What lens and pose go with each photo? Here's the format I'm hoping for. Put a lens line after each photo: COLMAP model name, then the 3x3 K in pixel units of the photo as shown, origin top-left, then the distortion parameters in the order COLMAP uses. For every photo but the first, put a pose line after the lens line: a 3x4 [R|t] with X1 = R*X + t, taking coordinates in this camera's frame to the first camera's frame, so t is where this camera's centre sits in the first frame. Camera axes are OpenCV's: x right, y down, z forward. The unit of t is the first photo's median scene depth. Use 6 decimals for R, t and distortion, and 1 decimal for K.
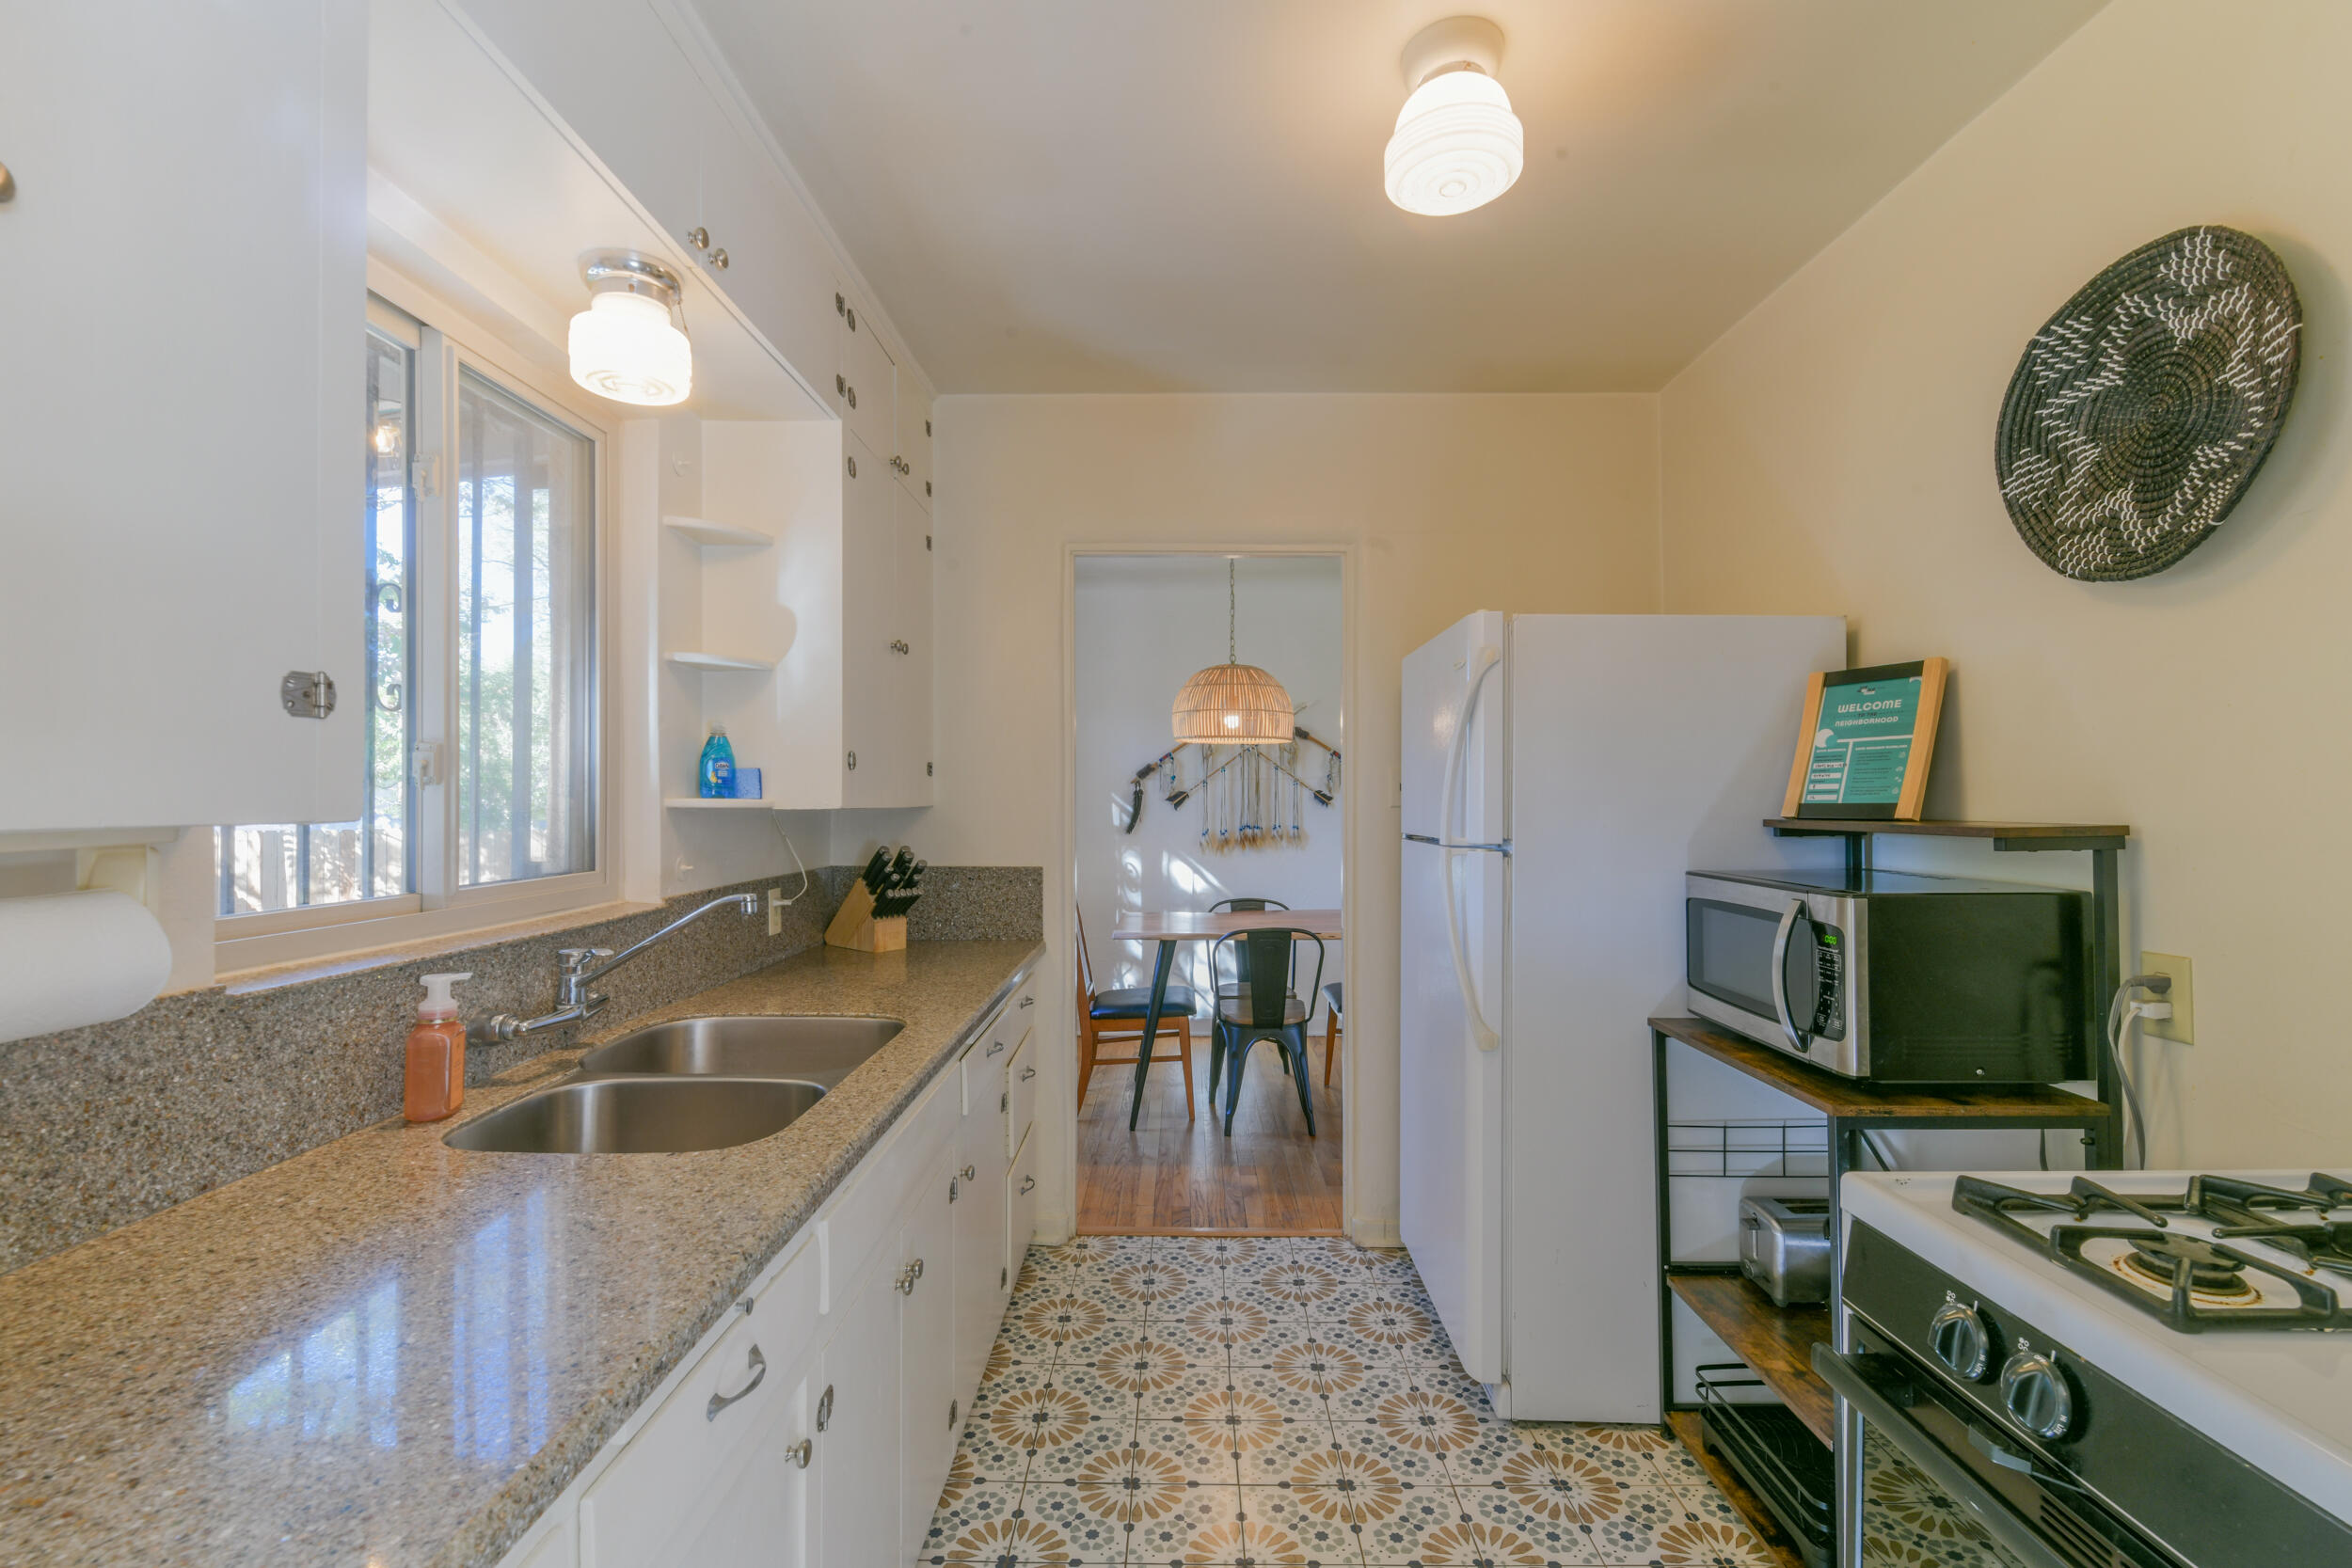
lens RADIAL K [[1016.7, 0, 1174.9], [0, 1016.7, 796.8], [0, 0, 1]] dist [-0.001412, -0.007447]
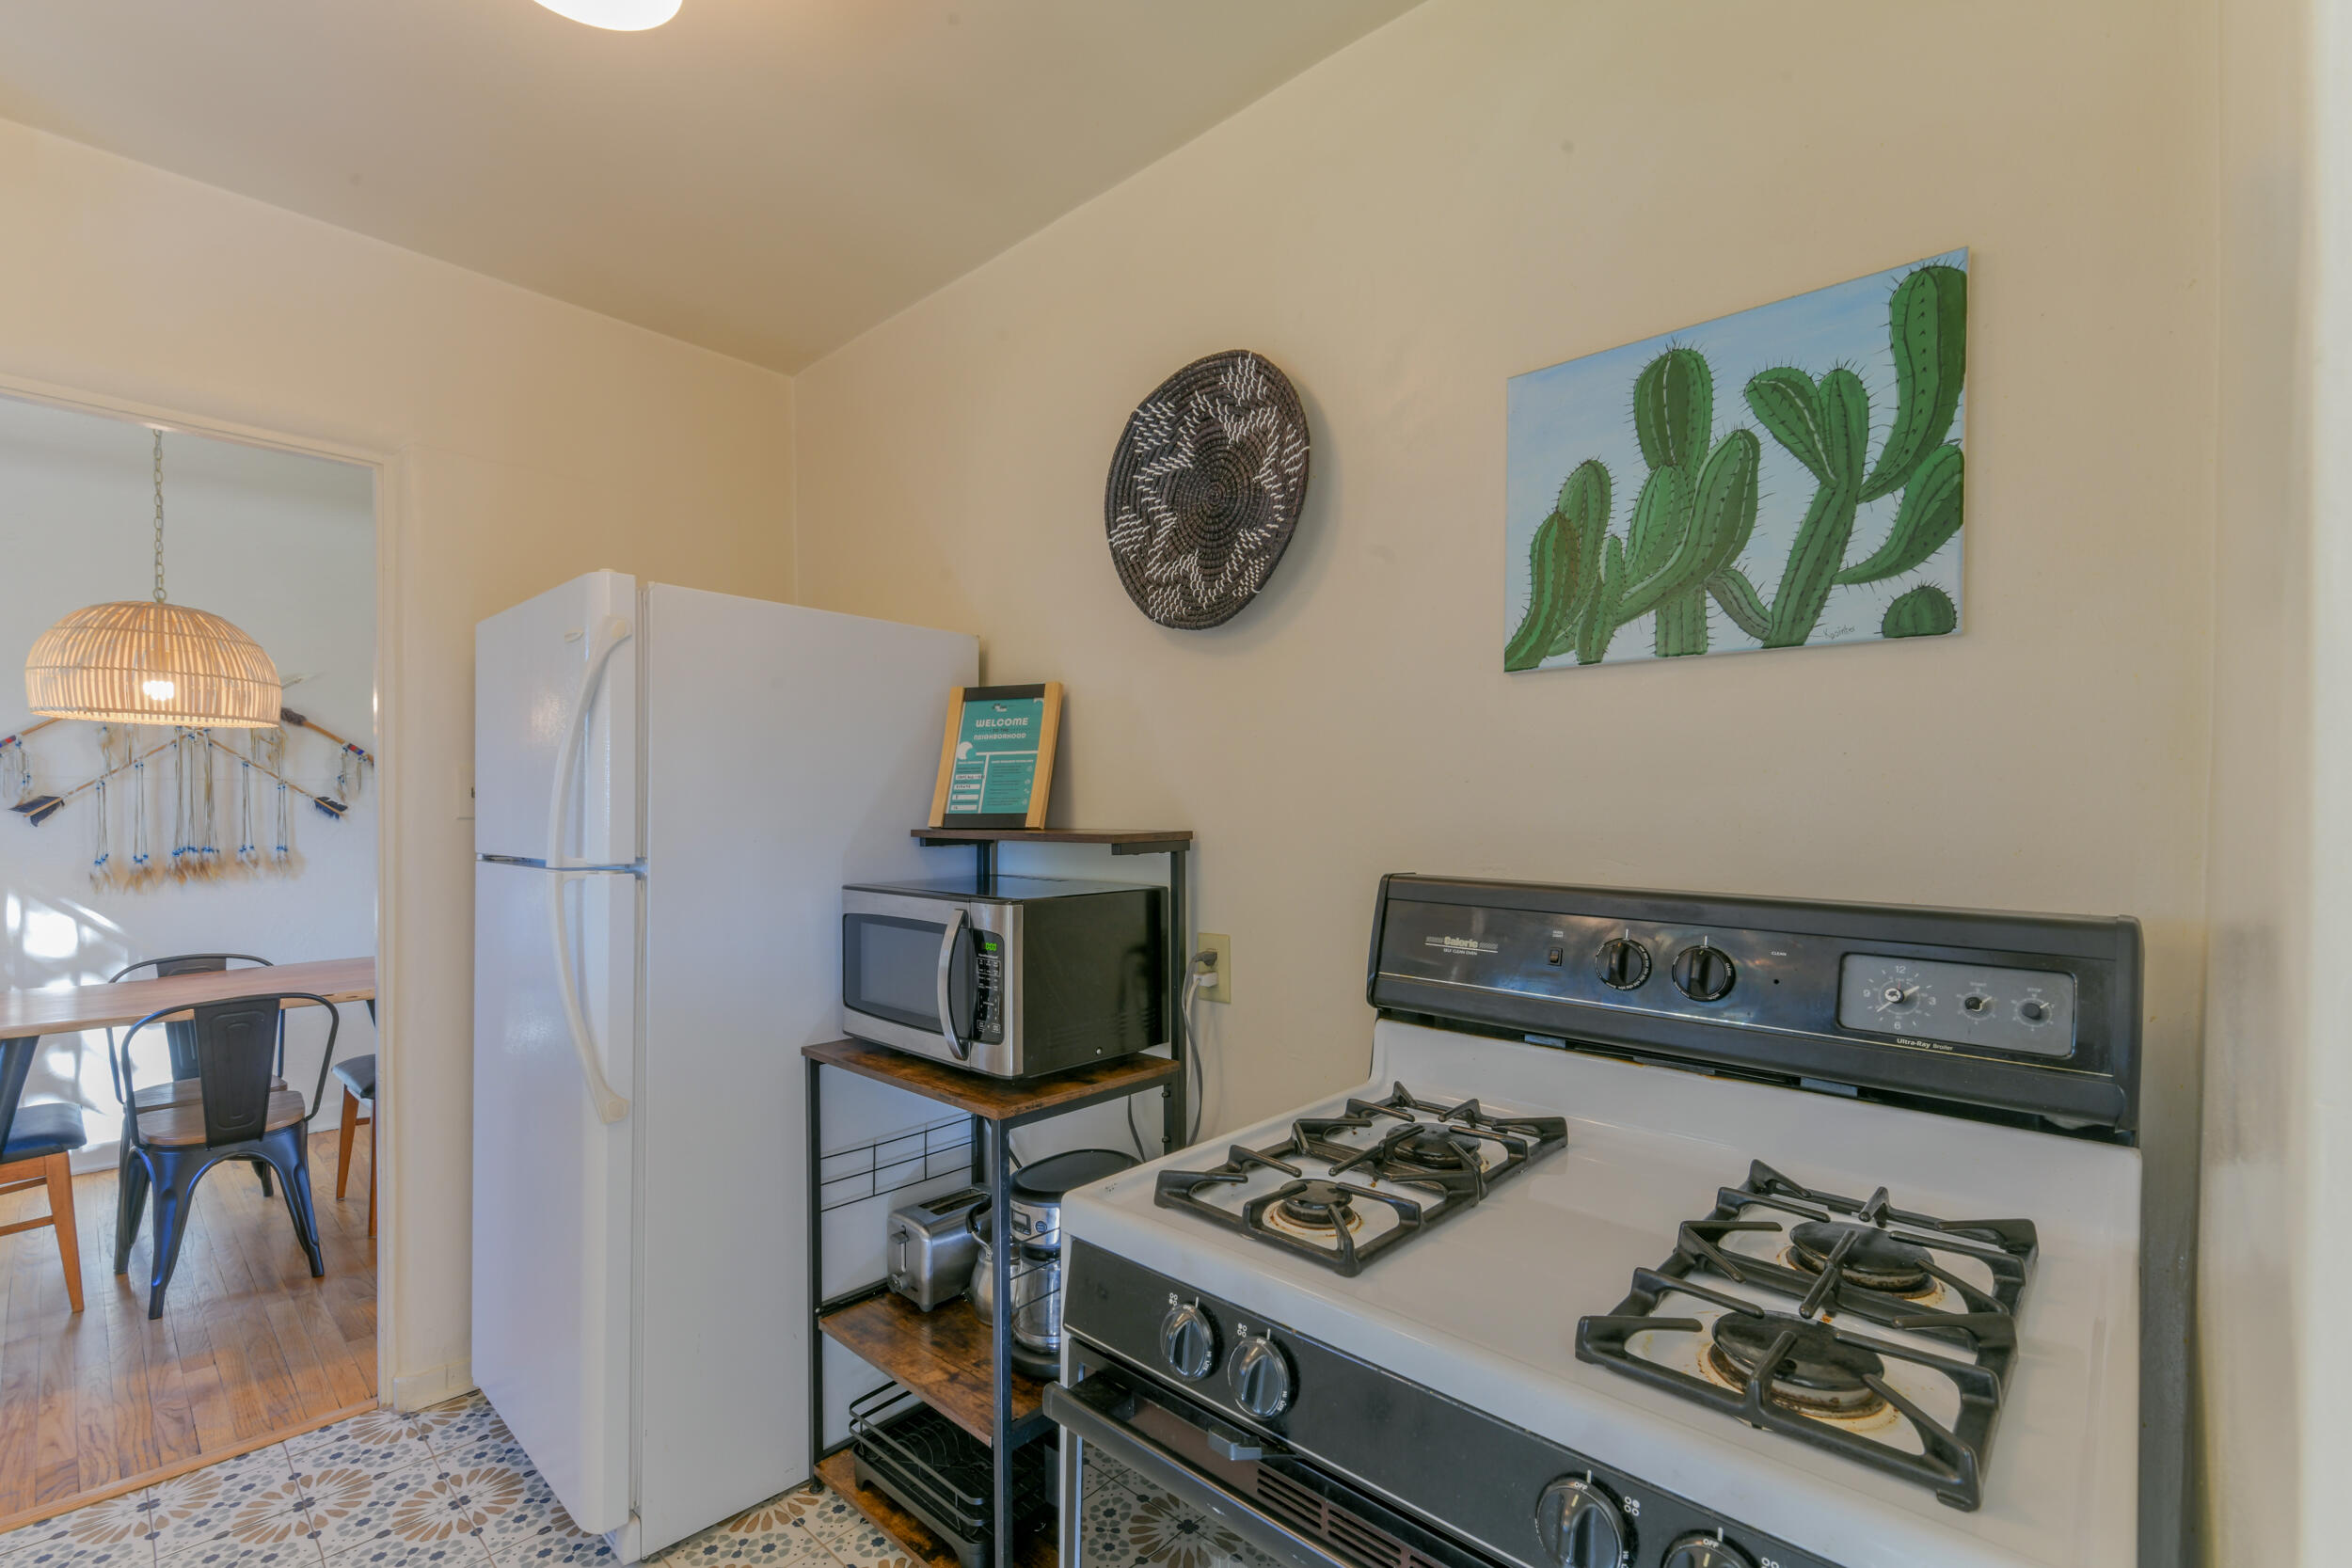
lens RADIAL K [[1040.2, 0, 1172.6], [0, 1040.2, 818.5], [0, 0, 1]] dist [0.017511, -0.009957]
pose [[0.676459, -0.005351, 0.736461, -0.001455], [-0.002870, 0.999947, 0.009902, 0.000423], [-0.736475, -0.008812, 0.676408, 0.128510]]
